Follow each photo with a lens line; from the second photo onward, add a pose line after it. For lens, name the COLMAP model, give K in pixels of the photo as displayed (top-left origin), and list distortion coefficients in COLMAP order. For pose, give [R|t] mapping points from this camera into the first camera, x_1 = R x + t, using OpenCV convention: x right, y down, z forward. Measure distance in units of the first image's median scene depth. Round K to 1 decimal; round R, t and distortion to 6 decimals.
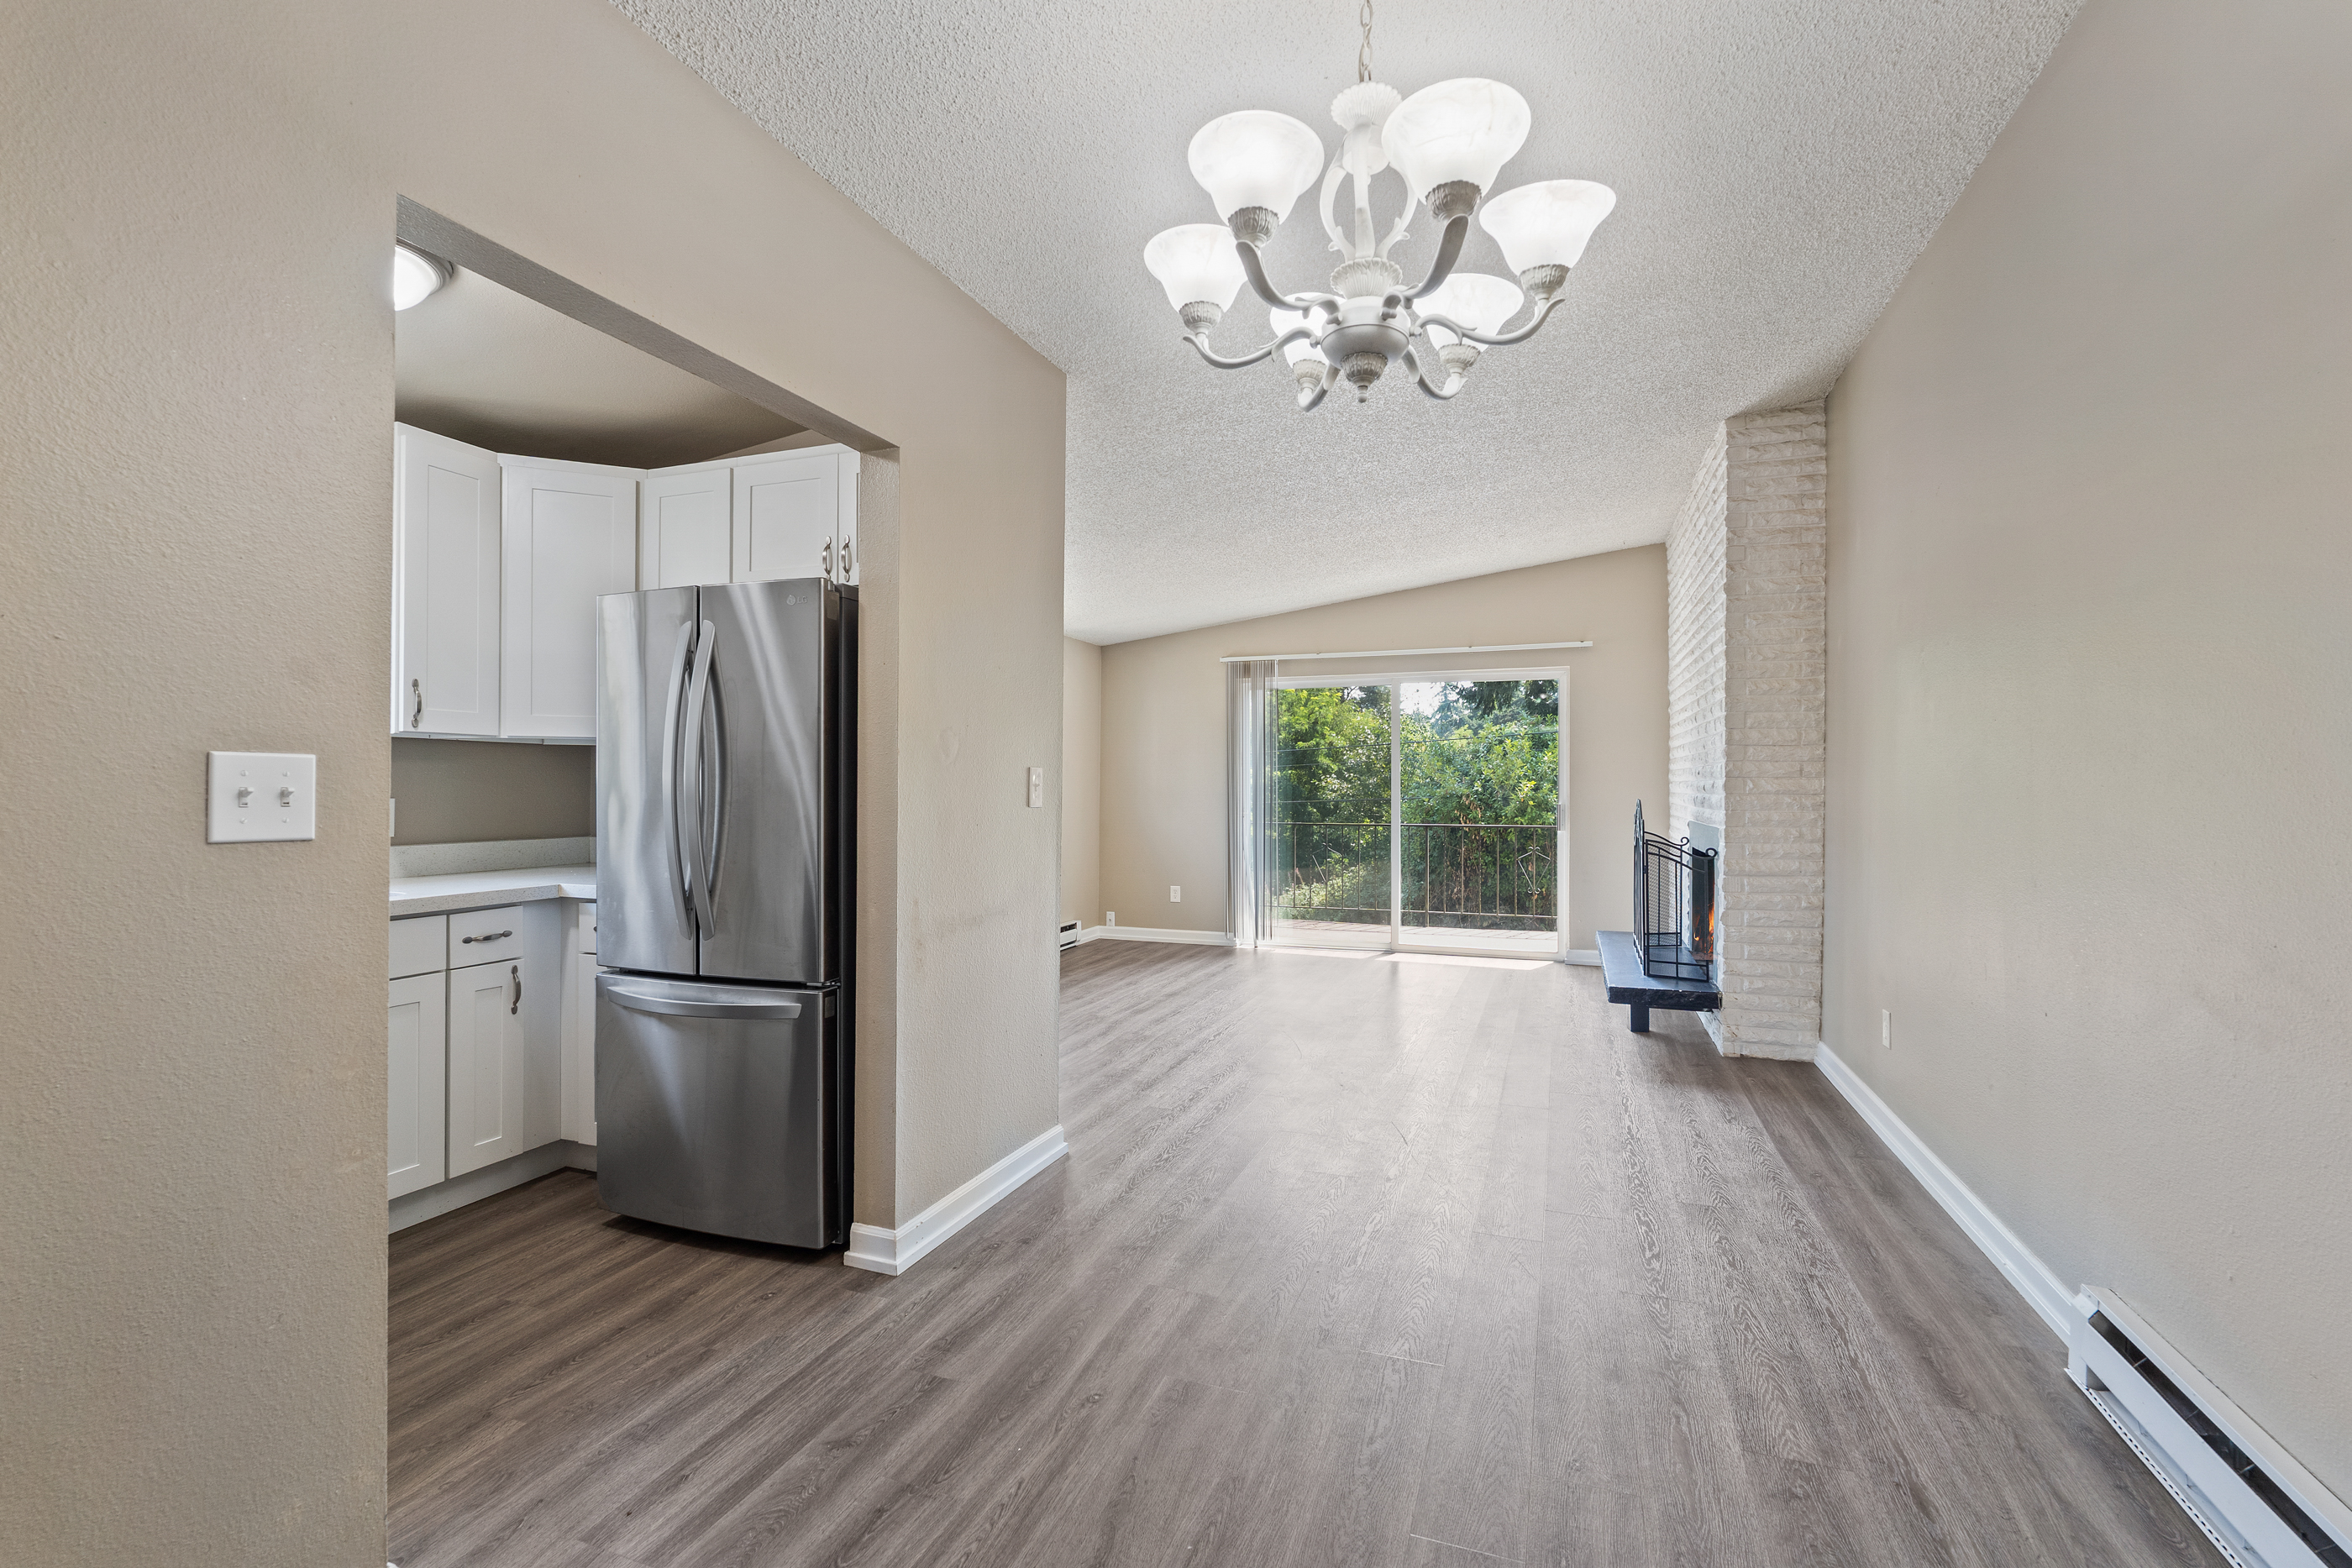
lens RADIAL K [[1048.8, 0, 1176.0], [0, 1048.8, 784.0], [0, 0, 1]] dist [-0.003248, -0.000212]
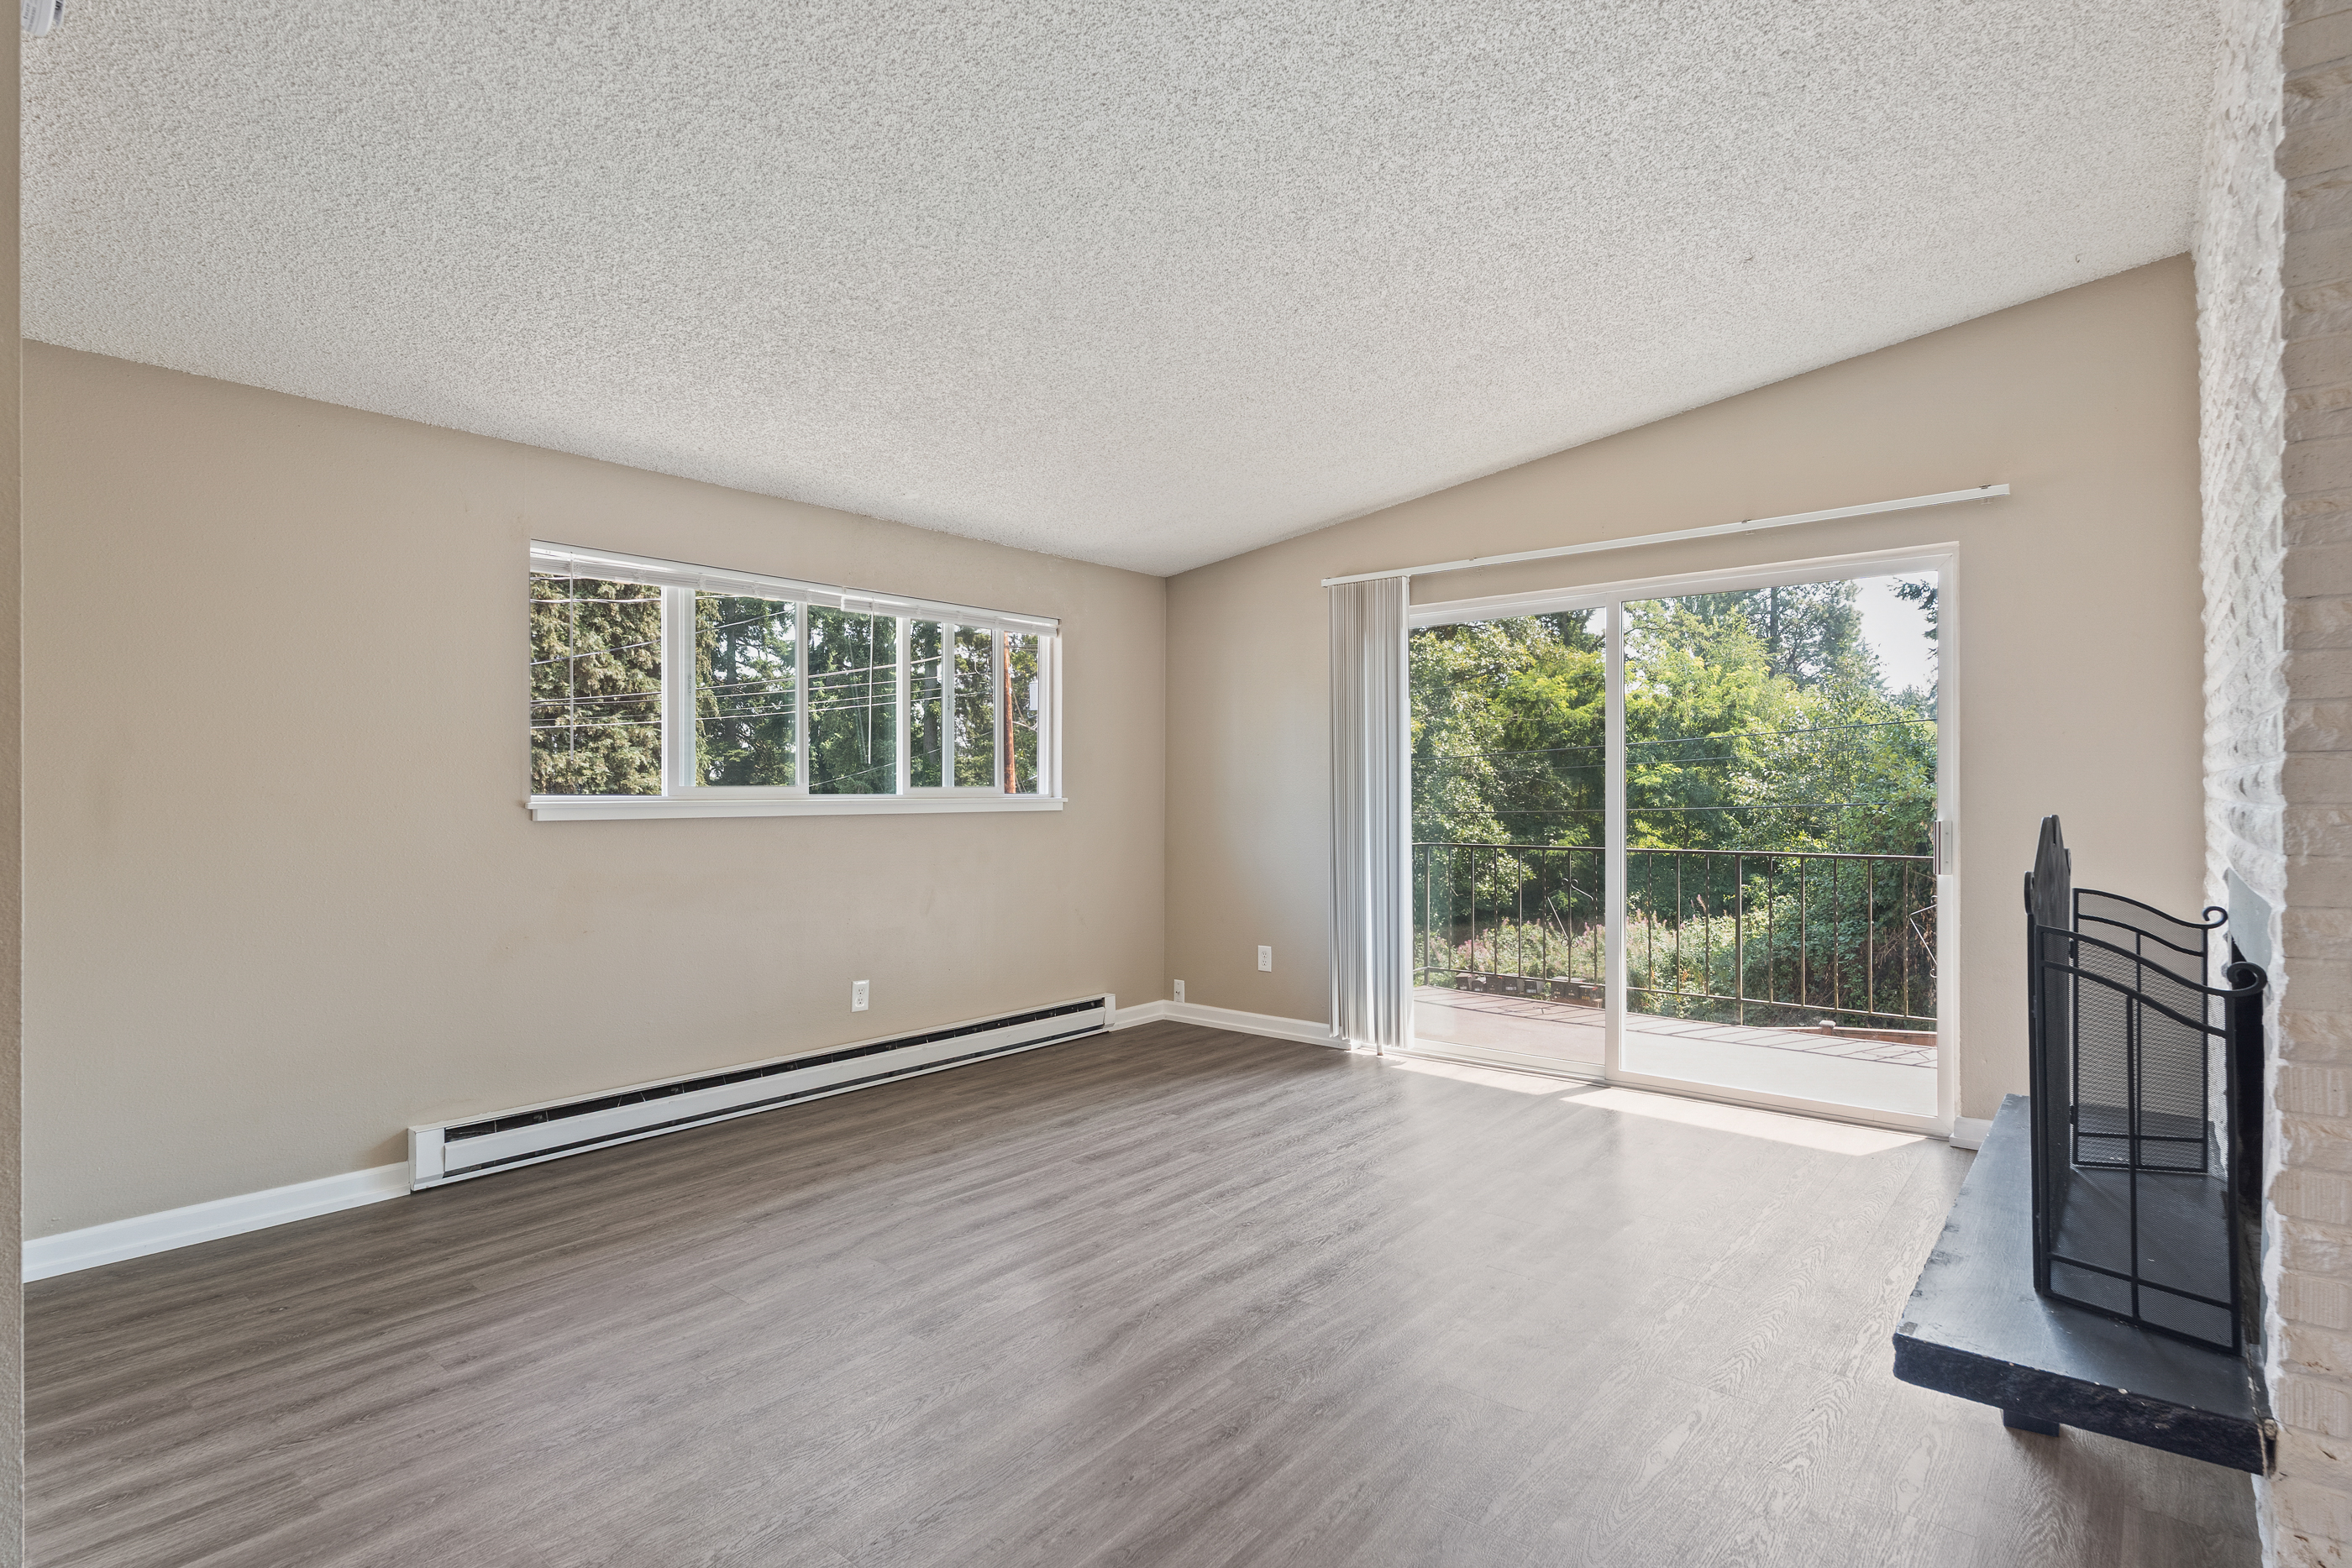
lens RADIAL K [[1170.0, 0, 1176.0], [0, 1170.0, 784.0], [0, 0, 1]] dist [0.003262, 0.000505]
pose [[0.942261, -0.006185, -0.334821, 0.207369], [0.005139, 0.999979, -0.004008, 0.002074], [0.334839, 0.002056, 0.942273, 0.349943]]
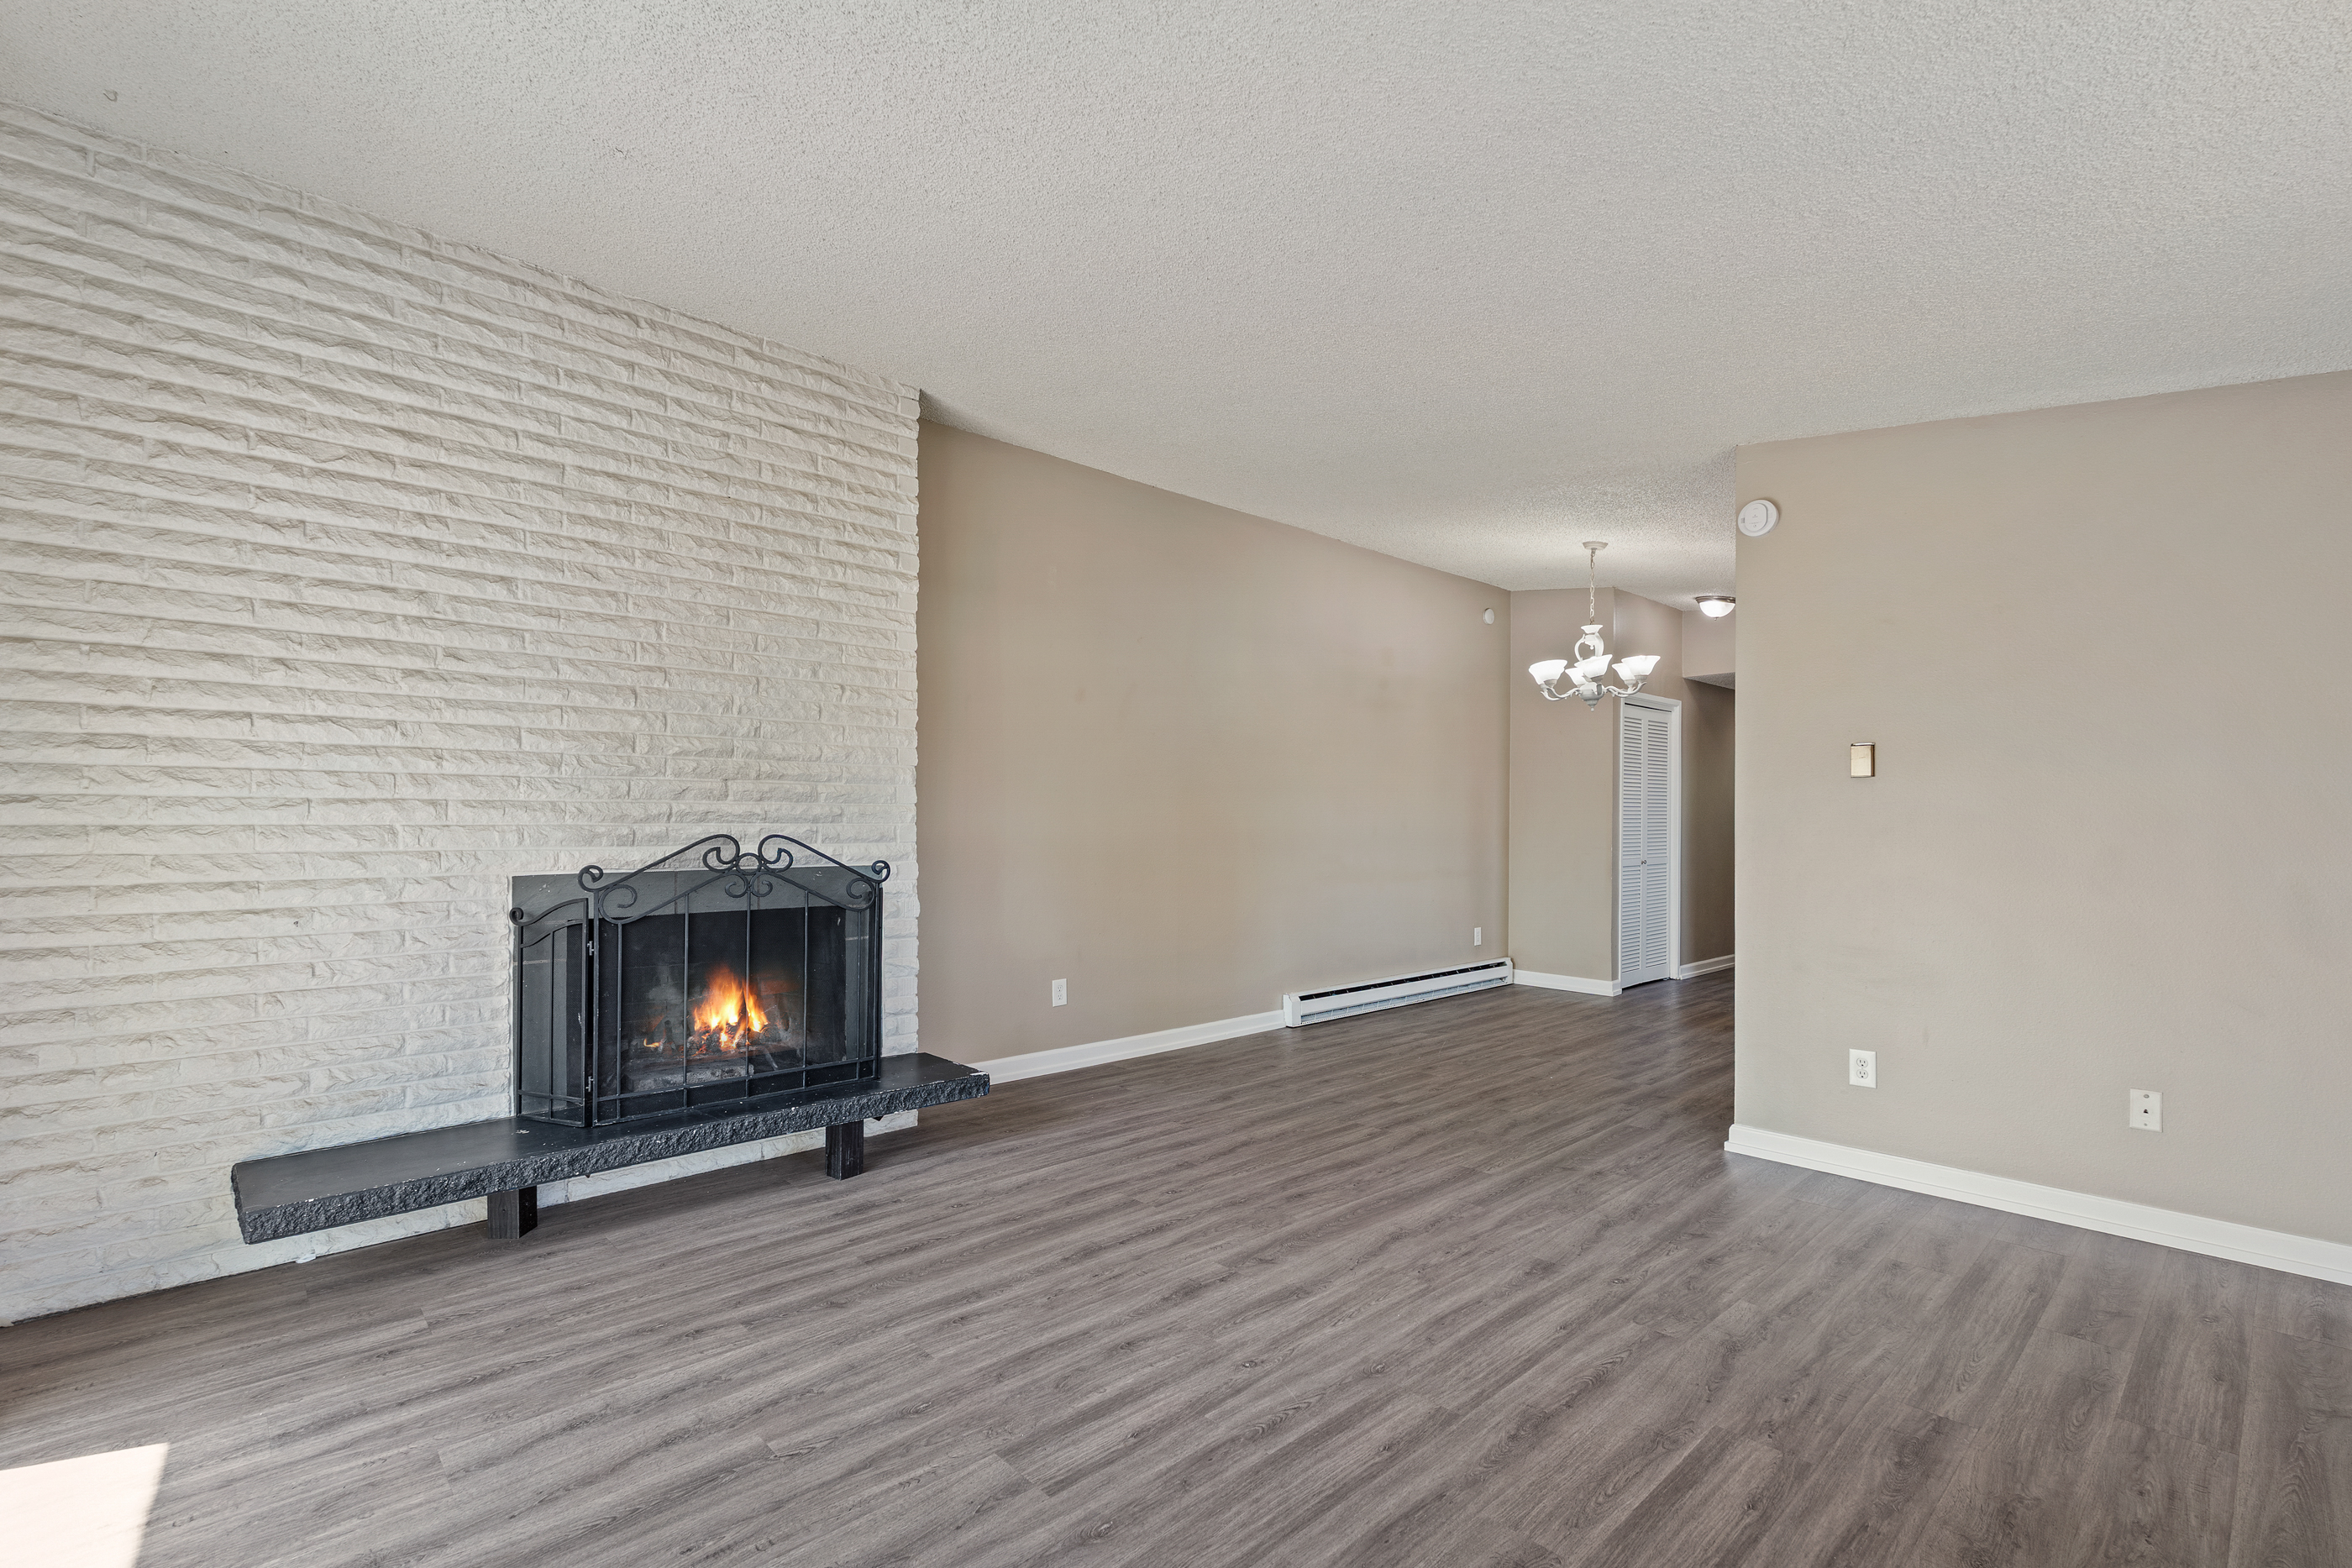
lens RADIAL K [[1060.5, 0, 1183.2], [0, 1060.5, 838.4], [0, 0, 1]] dist [-0.001897, -0.000438]
pose [[-0.895258, -0.013083, 0.445357, -0.038780], [-0.005931, 0.999830, 0.017449, 0.003347], [-0.445509, 0.012980, -0.895183, 1.069495]]
